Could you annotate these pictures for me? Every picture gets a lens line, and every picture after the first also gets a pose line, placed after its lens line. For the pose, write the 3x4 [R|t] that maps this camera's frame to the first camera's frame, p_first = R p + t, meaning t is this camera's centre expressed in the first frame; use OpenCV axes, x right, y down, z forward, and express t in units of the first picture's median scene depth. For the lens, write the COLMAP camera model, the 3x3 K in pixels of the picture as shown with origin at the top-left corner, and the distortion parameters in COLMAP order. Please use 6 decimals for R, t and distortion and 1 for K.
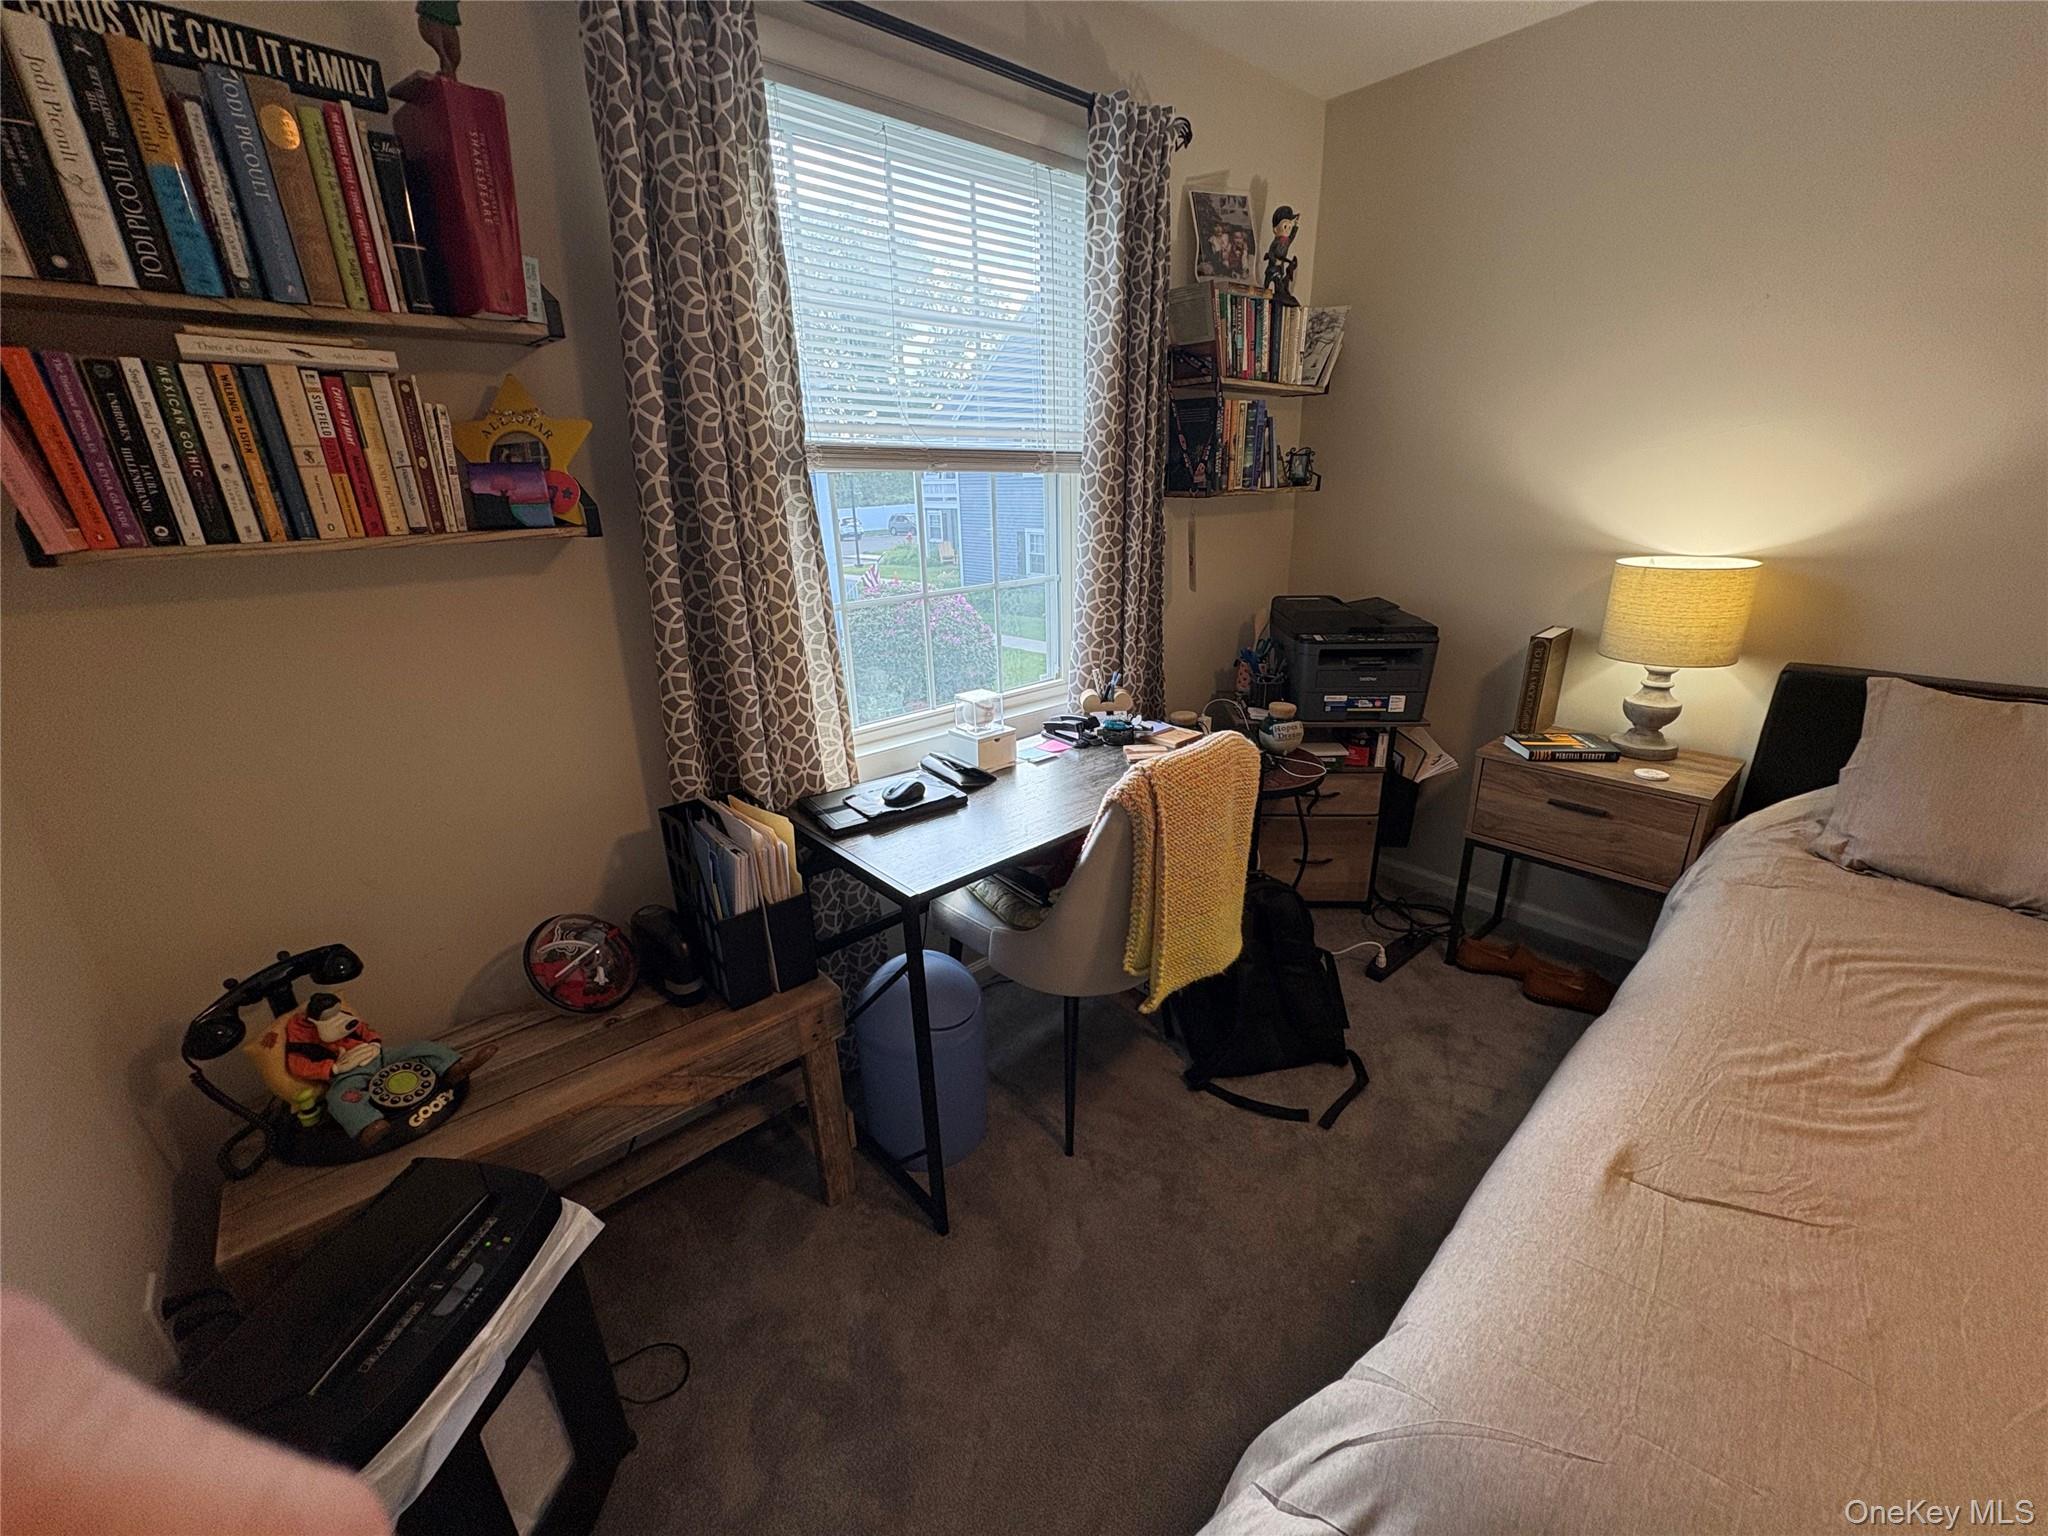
lens RADIAL K [[811.2, 0, 1027.0], [0, 811.2, 763.6], [0, 0, 1]] dist [-0.008253, 0.006421]
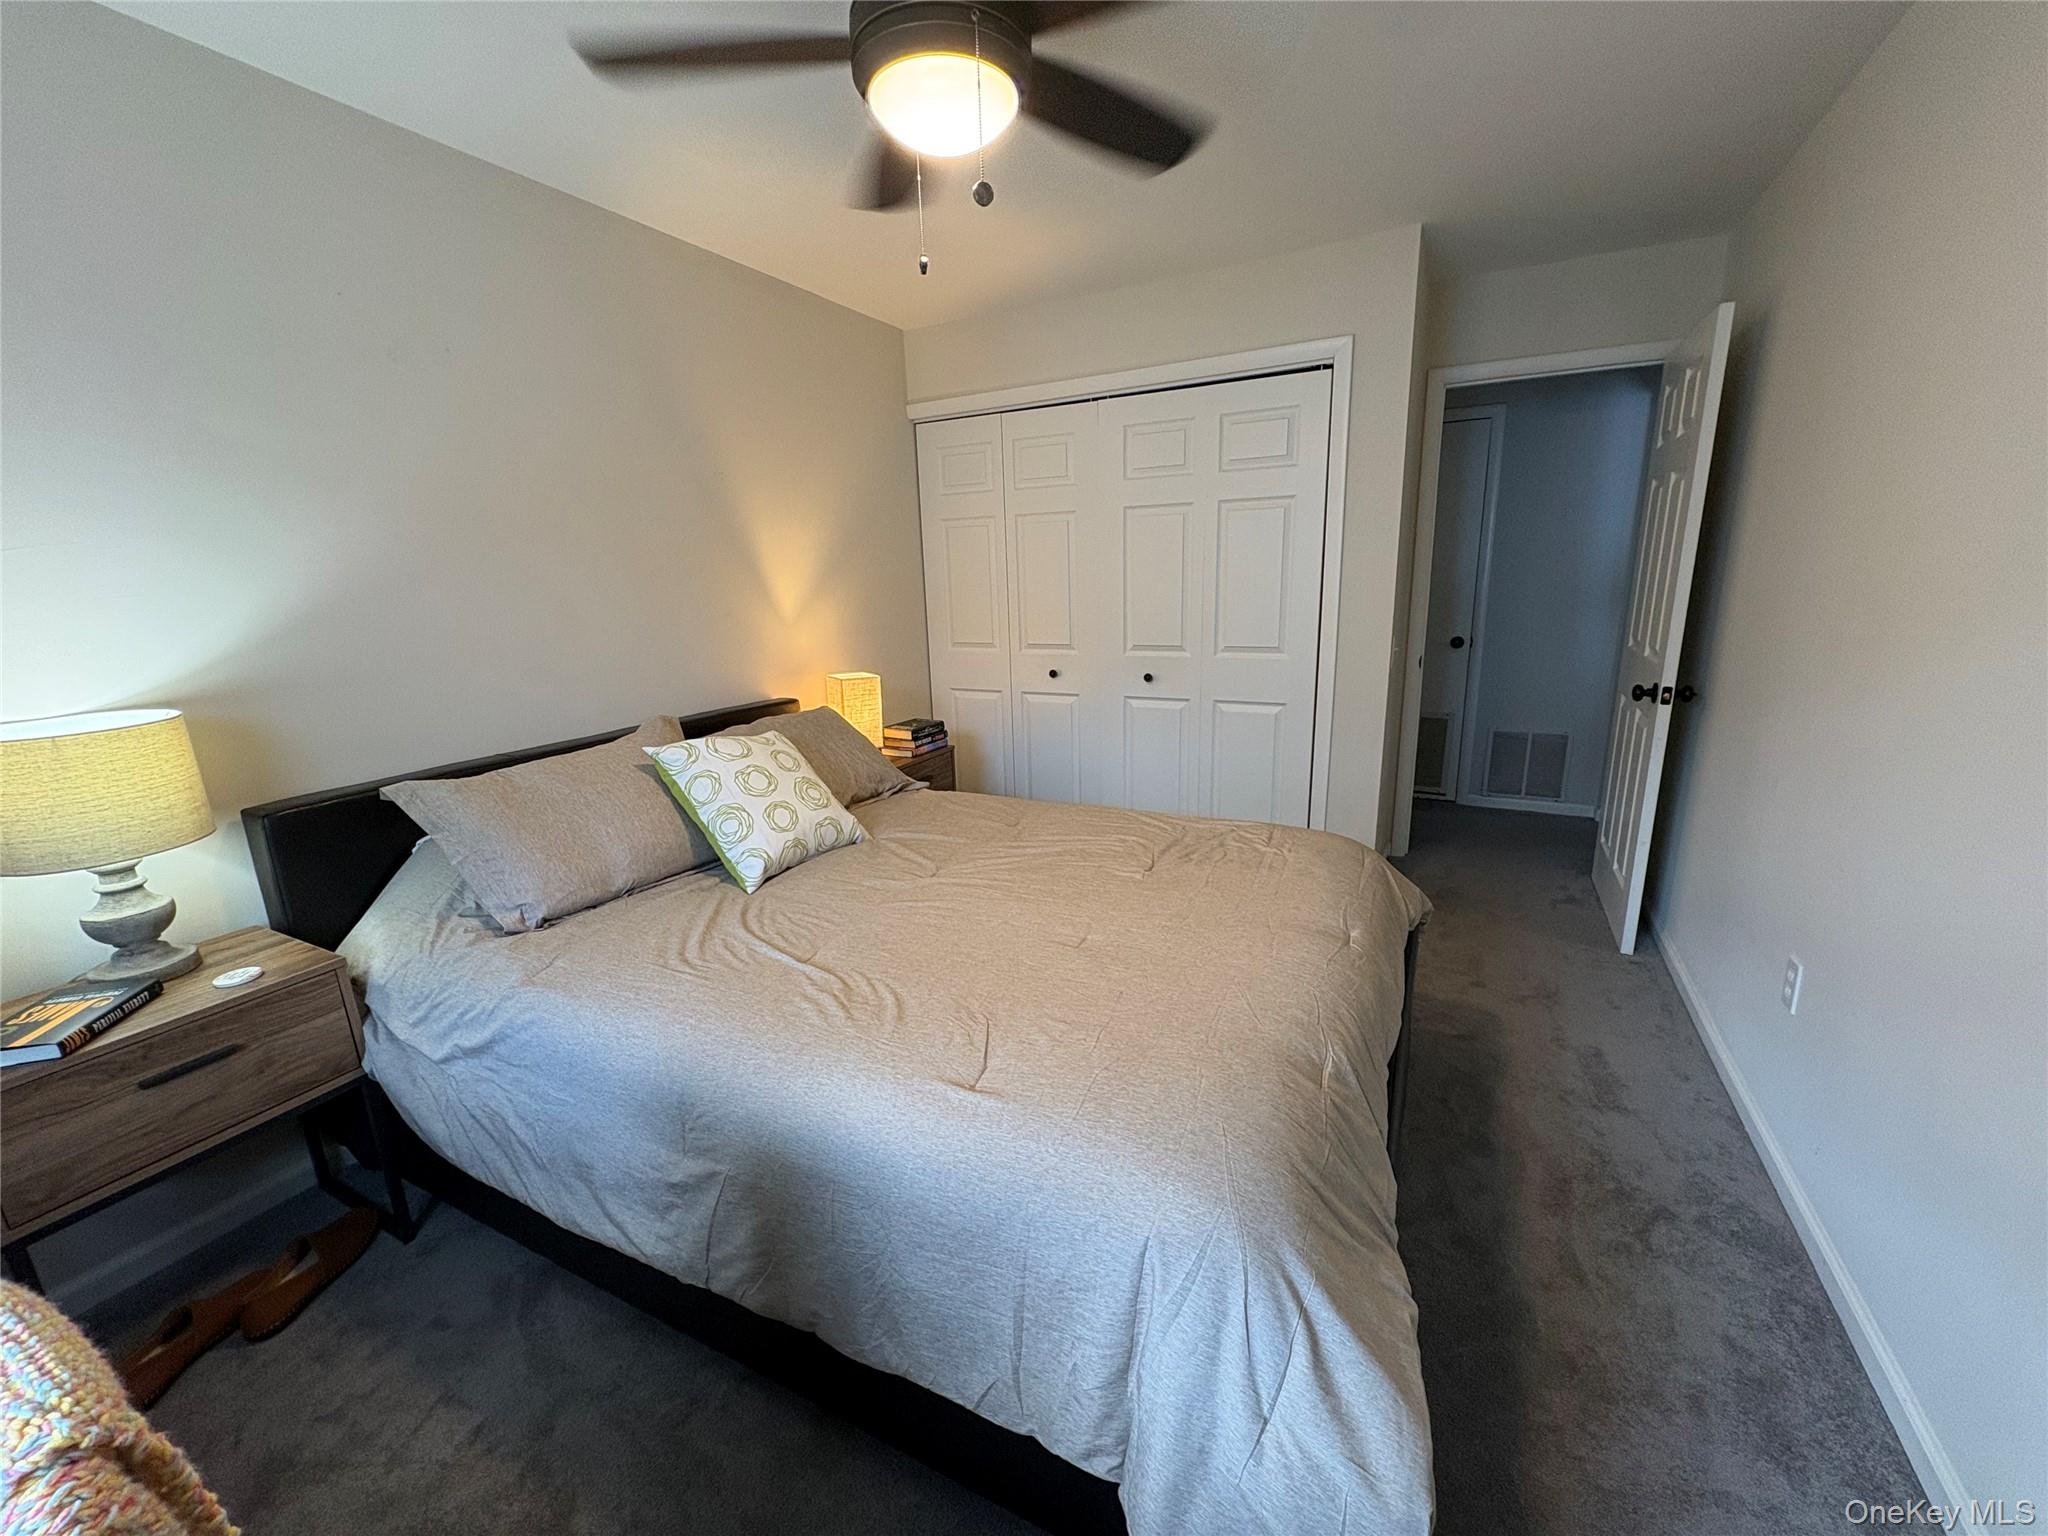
lens RADIAL K [[811.2, 0, 1027.0], [0, 811.2, 763.6], [0, 0, 1]] dist [-0.008253, 0.006421]
pose [[-0.350144, -0.181711, 0.918902, -0.276929], [0.355599, 0.881777, 0.309869, -0.228265], [-0.866573, 0.435259, -0.244132, 0.732222]]
